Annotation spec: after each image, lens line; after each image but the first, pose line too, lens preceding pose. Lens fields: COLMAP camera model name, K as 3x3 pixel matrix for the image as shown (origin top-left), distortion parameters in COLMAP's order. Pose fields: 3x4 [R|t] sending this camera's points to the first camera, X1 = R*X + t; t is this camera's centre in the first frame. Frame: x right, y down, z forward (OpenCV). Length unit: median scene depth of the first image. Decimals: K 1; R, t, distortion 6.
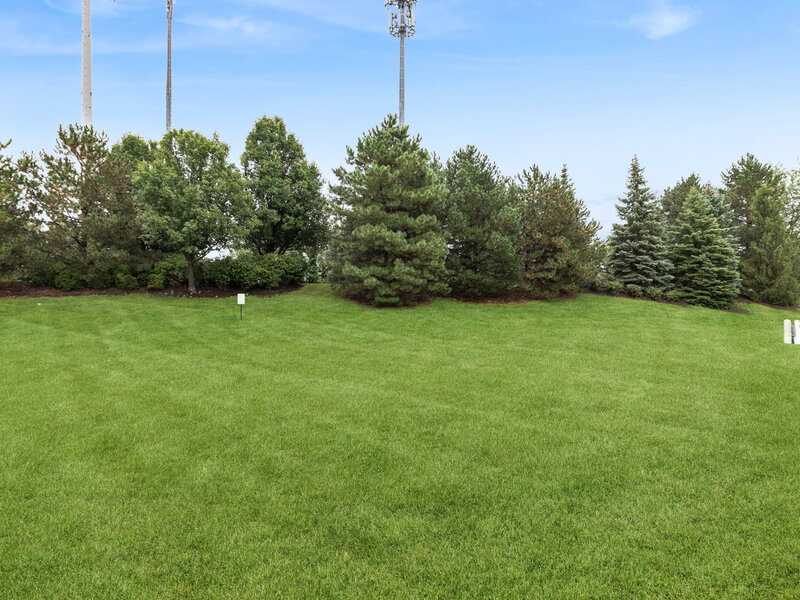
lens RADIAL K [[491.4, 0, 399.4], [0, 491.4, 297.2], [0, 0, 1]] dist [-0.001637, -0.000183]
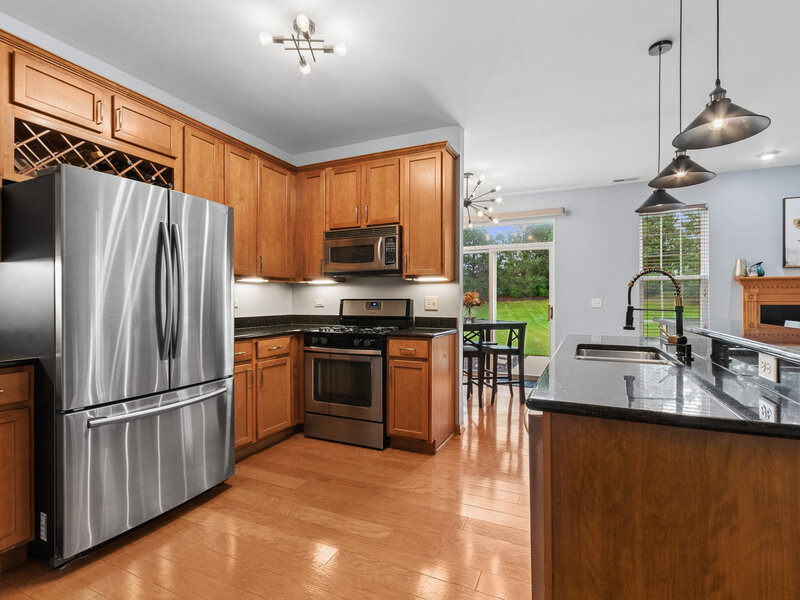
lens RADIAL K [[395.9, 0, 400.8], [0, 395.9, 300.8], [0, 0, 1]] dist [0.005410, -0.000601]
pose [[0.643877, 0.001668, -0.765128, 0.226987], [-0.006366, 0.999975, -0.003177, 0.004503], [0.765103, 0.006916, 0.643871, -0.360069]]
